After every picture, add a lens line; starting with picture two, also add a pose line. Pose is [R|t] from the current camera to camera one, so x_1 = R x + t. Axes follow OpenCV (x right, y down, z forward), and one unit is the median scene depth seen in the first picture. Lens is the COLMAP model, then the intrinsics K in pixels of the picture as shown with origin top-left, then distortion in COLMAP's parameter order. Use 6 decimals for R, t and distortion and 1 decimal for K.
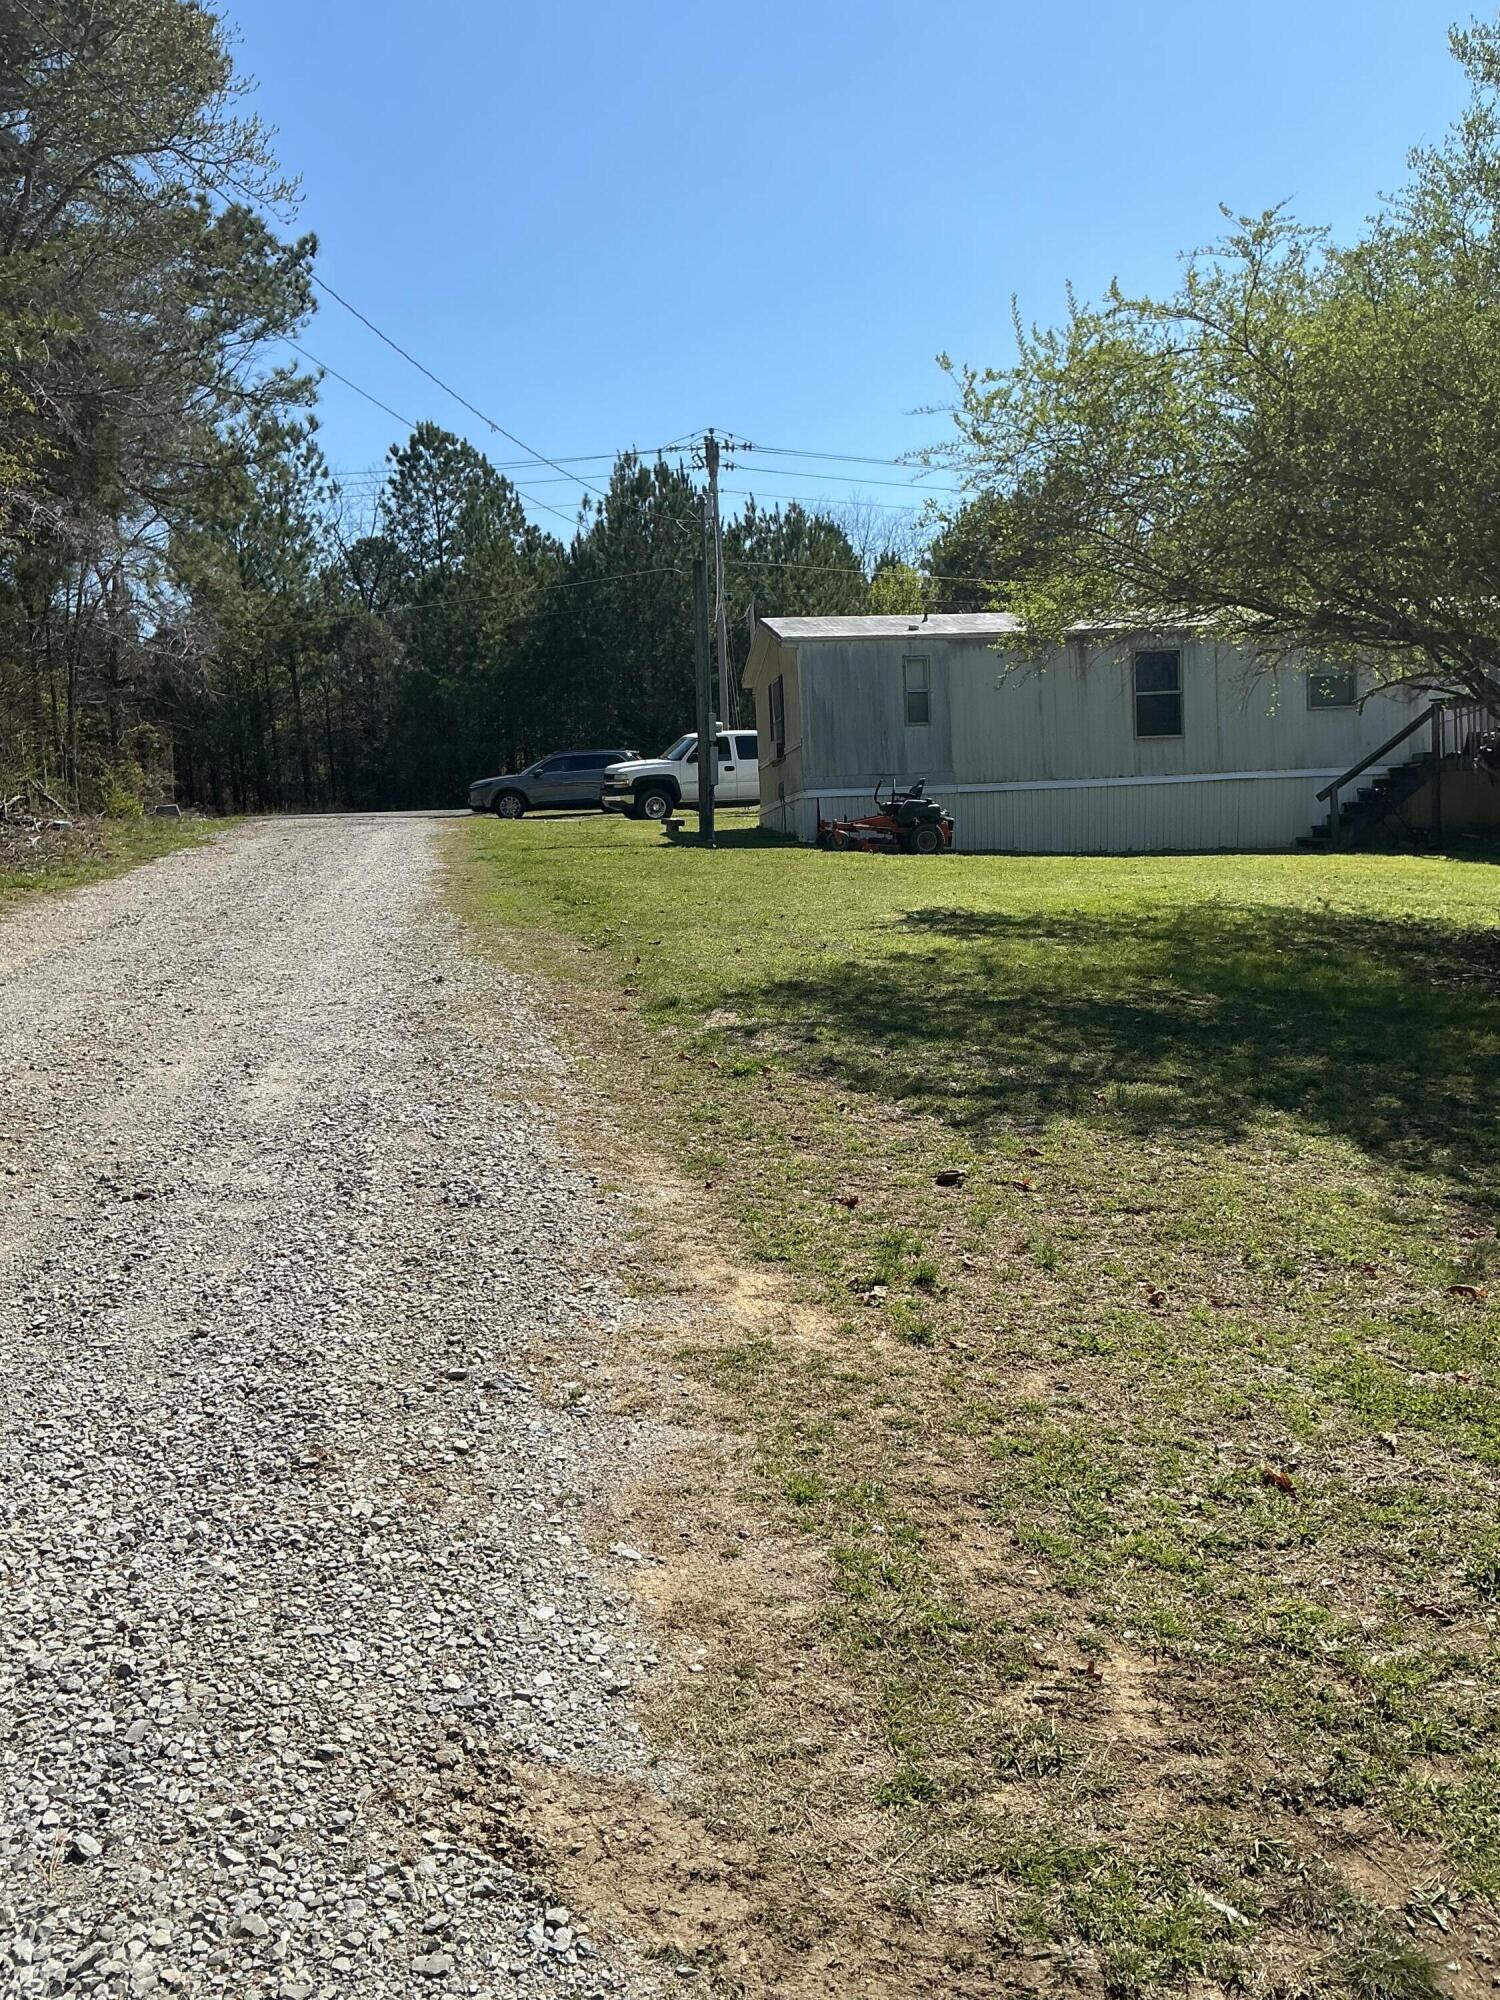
lens RADIAL K [[1634.2, 0, 750.0], [0, 1634.2, 1000.0], [0, 0, 1]] dist [0.131721, -0.295659]
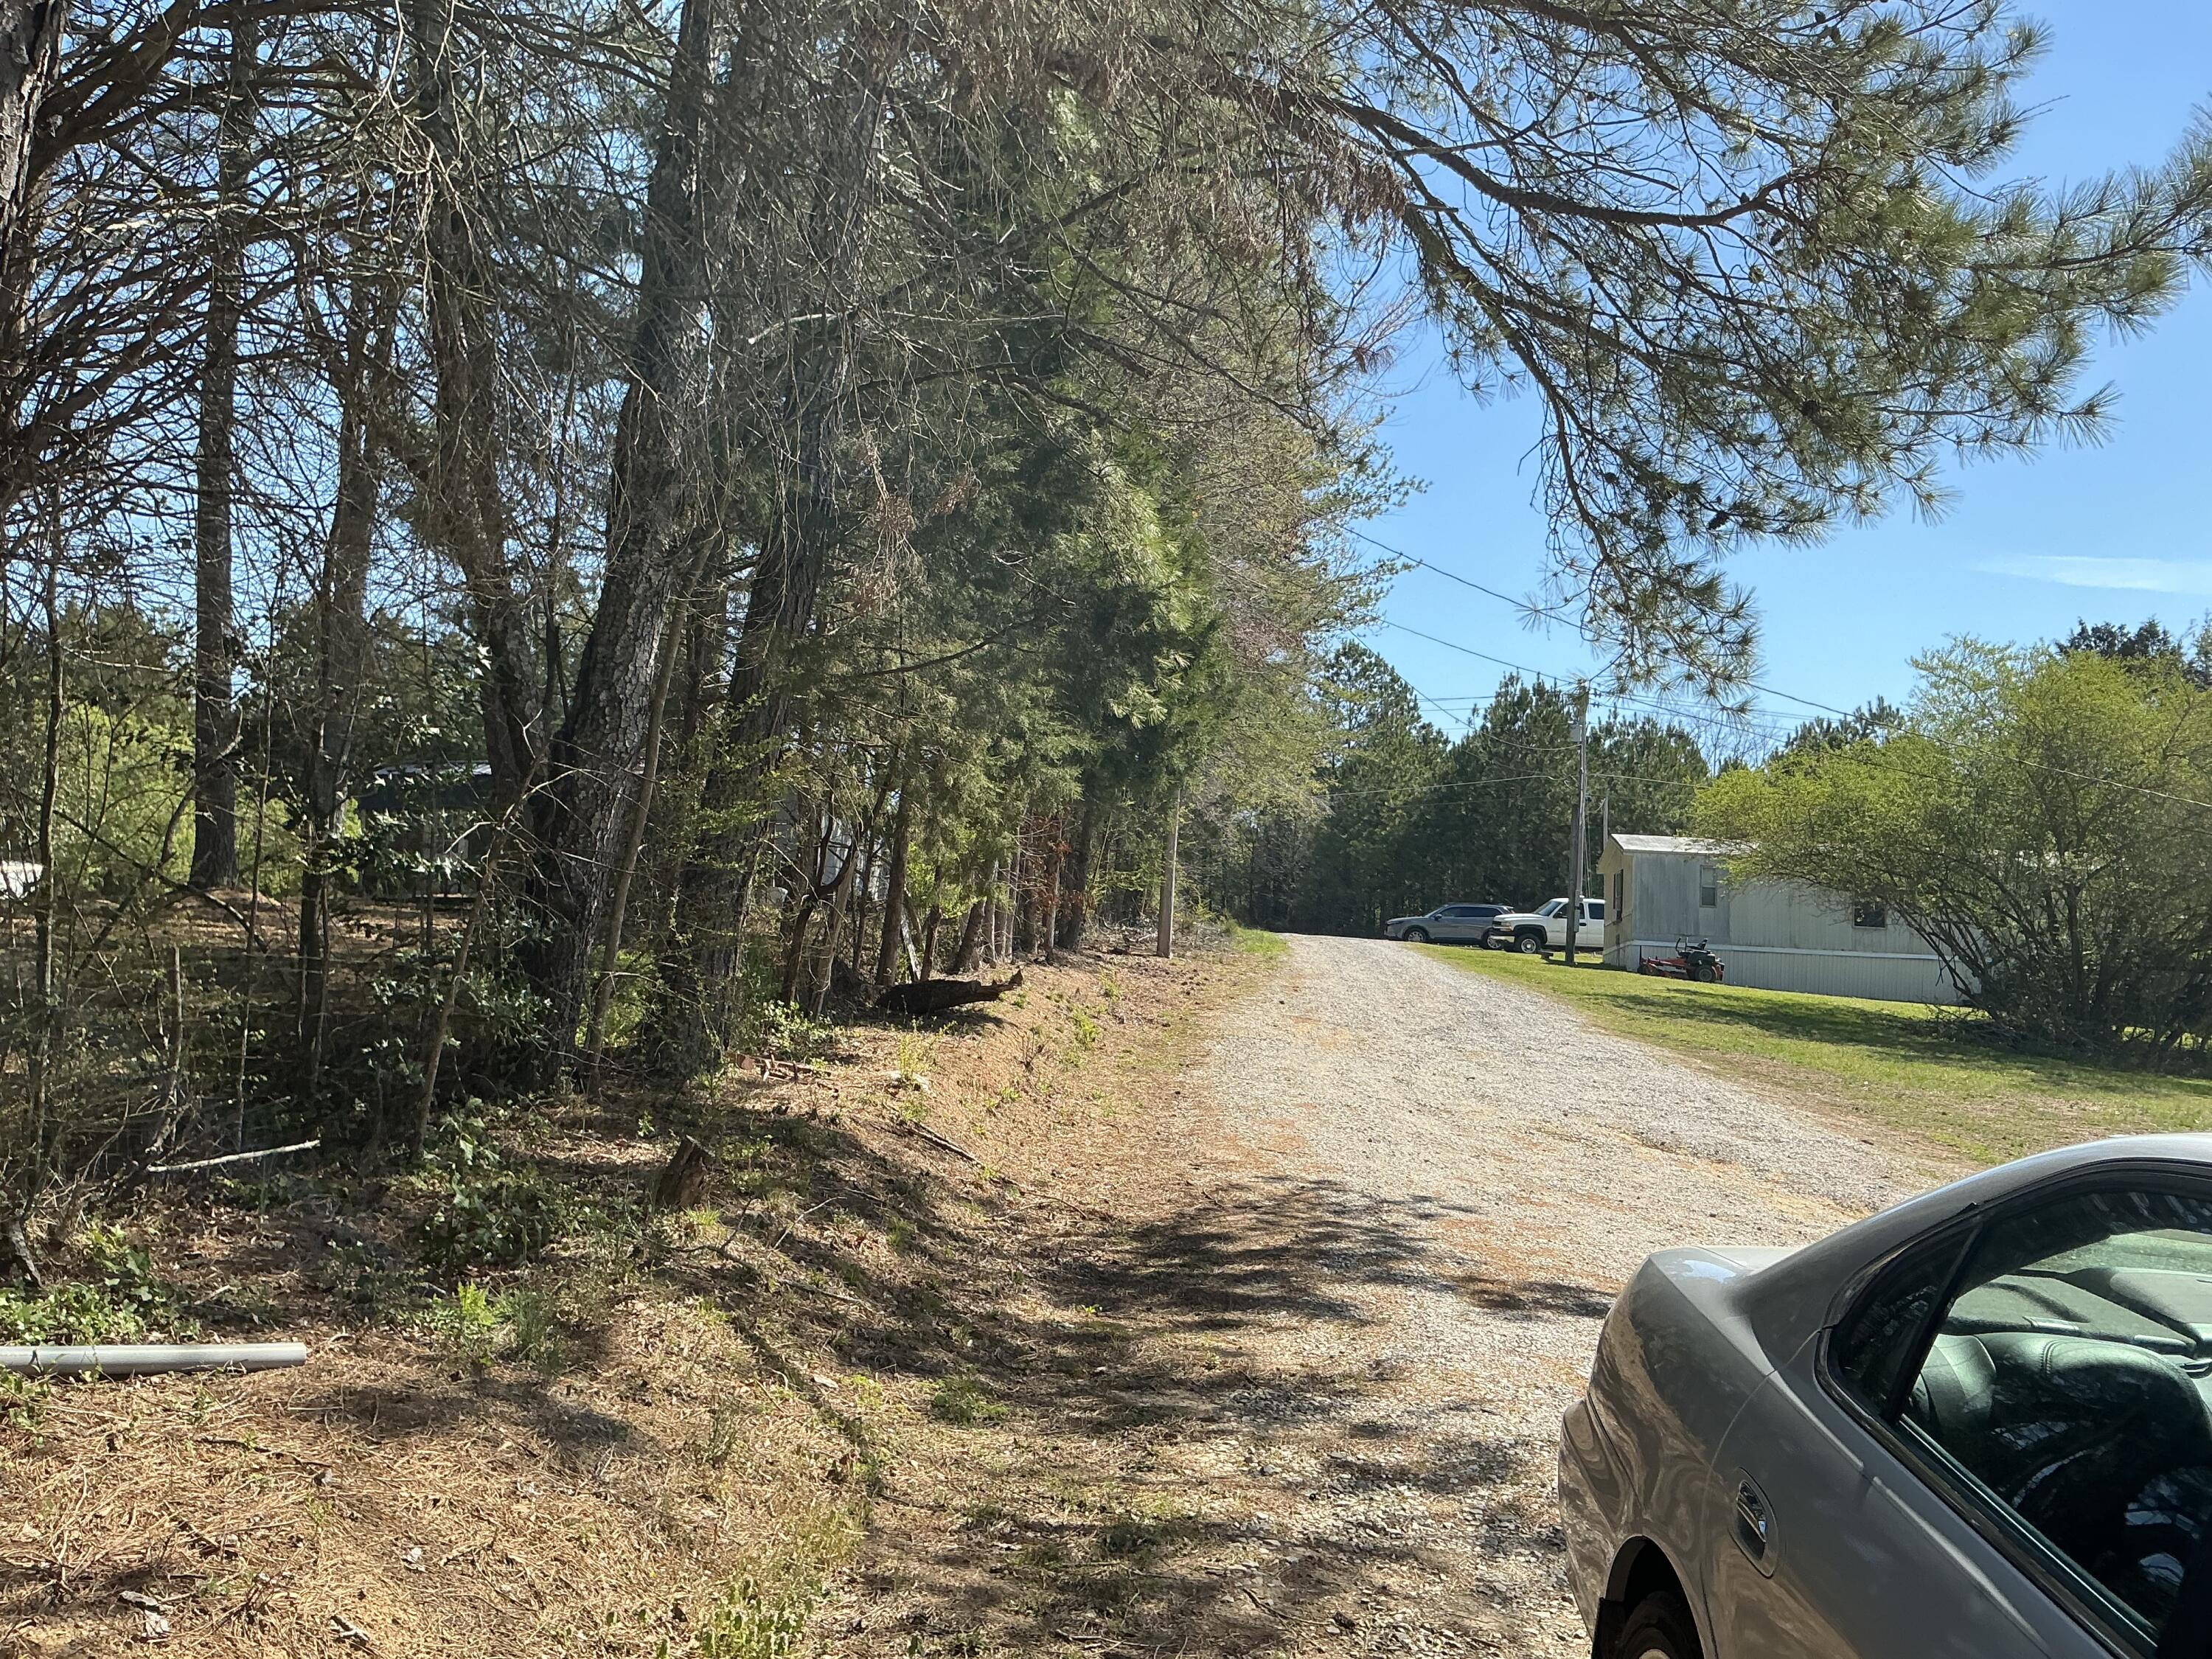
lens RADIAL K [[1807.4, 0, 1096.5], [0, 1807.4, 830.5], [0, 0, 1]] dist [0.131721, -0.295659]
pose [[0.961874, 0.070343, -0.264291, -0.006111], [-0.117785, 0.978693, -0.168186, 0.095843], [0.246829, 0.192904, 0.949665, -0.631670]]
